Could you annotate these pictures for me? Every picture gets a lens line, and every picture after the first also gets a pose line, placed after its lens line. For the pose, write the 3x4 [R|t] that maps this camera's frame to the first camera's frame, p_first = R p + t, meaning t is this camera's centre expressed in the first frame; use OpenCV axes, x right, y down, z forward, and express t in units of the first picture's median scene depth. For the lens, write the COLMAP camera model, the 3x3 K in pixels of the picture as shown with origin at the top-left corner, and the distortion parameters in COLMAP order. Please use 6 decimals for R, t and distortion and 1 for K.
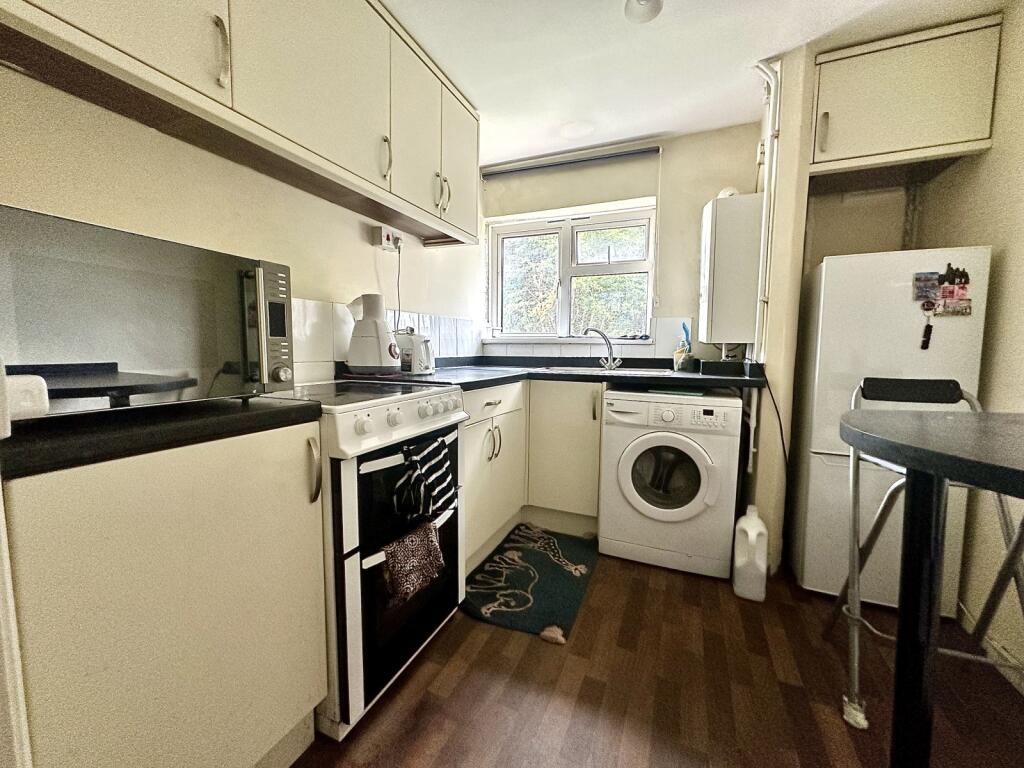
lens RADIAL K [[408.8, 0, 512.0], [0, 408.8, 384.0], [0, 0, 1]] dist [-0.000484, 0.000017]
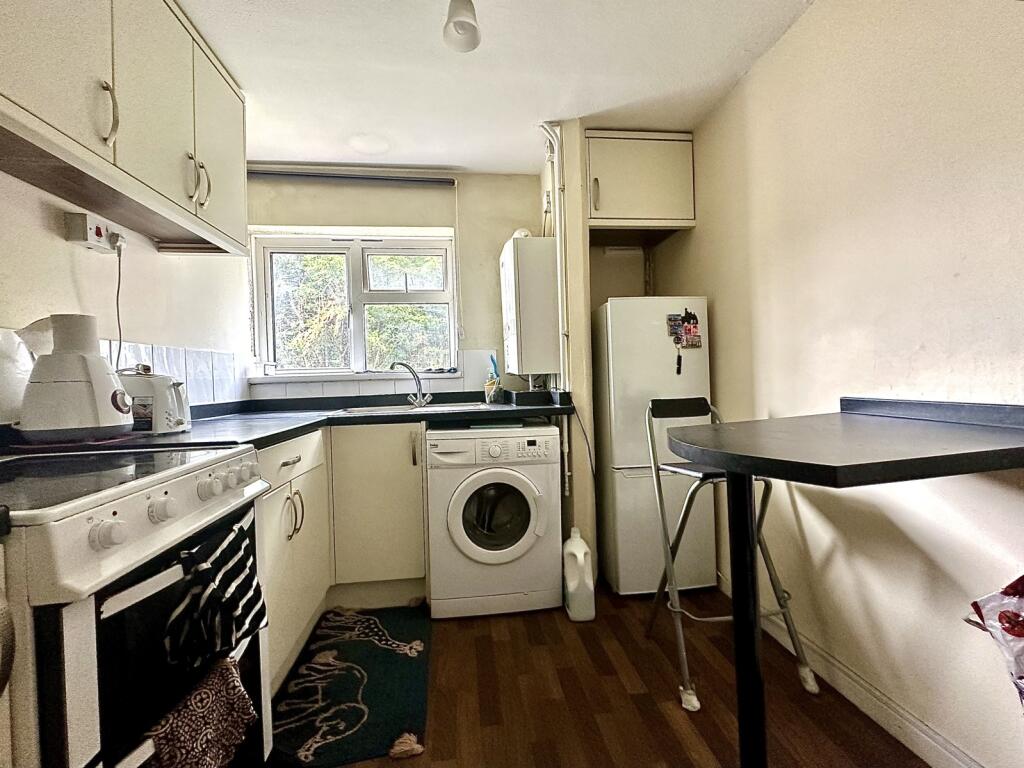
lens RADIAL K [[434.9, 0, 512.0], [0, 434.9, 384.0], [0, 0, 1]] dist [-0.000857, 0.000160]
pose [[0.863064, -0.042203, 0.503328, -0.090795], [0.083367, 0.994738, -0.059543, -0.014478], [-0.498167, 0.093351, 0.862041, 0.081960]]
